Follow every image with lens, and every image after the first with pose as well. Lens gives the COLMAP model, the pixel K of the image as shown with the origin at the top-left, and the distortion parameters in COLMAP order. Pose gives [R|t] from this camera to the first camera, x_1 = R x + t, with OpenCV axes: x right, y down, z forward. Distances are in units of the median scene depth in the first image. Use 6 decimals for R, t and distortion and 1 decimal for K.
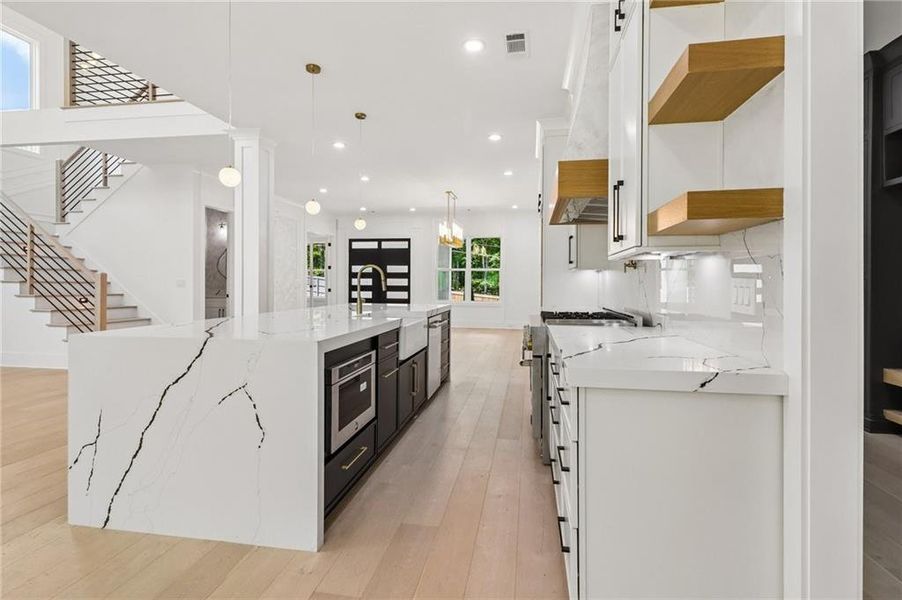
lens RADIAL K [[429.6, 0, 464.5], [0, 429.6, 281.6], [0, 0, 1]] dist [-0.000095, -0.000039]
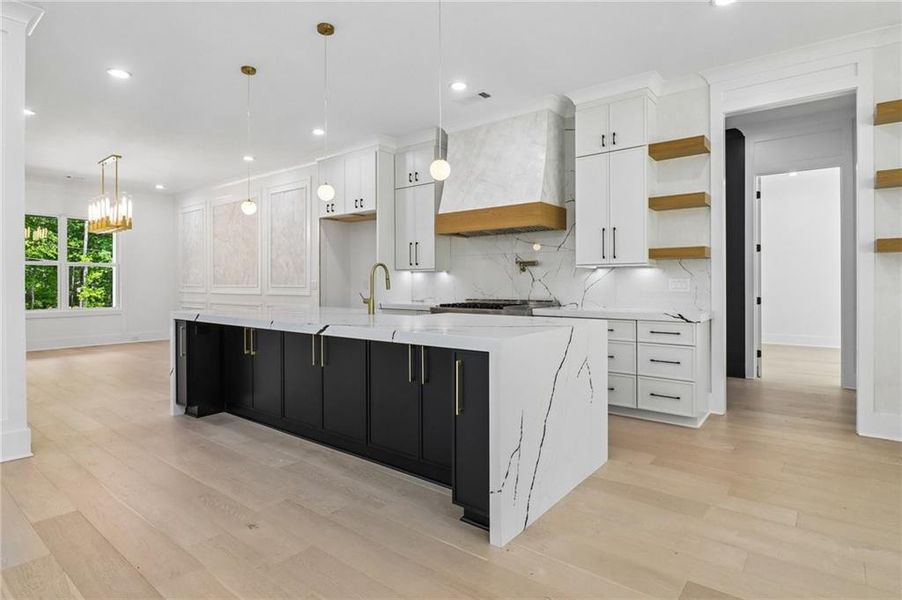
lens RADIAL K [[454.8, 0, 455.2], [0, 454.8, 287.1], [0, 0, 1]] dist [-0.005886, -0.000544]
pose [[0.493237, -0.010043, 0.869837, -0.701463], [0.000638, 0.999937, 0.011184, 0.001210], [-0.869895, -0.004961, 0.493213, 0.239735]]
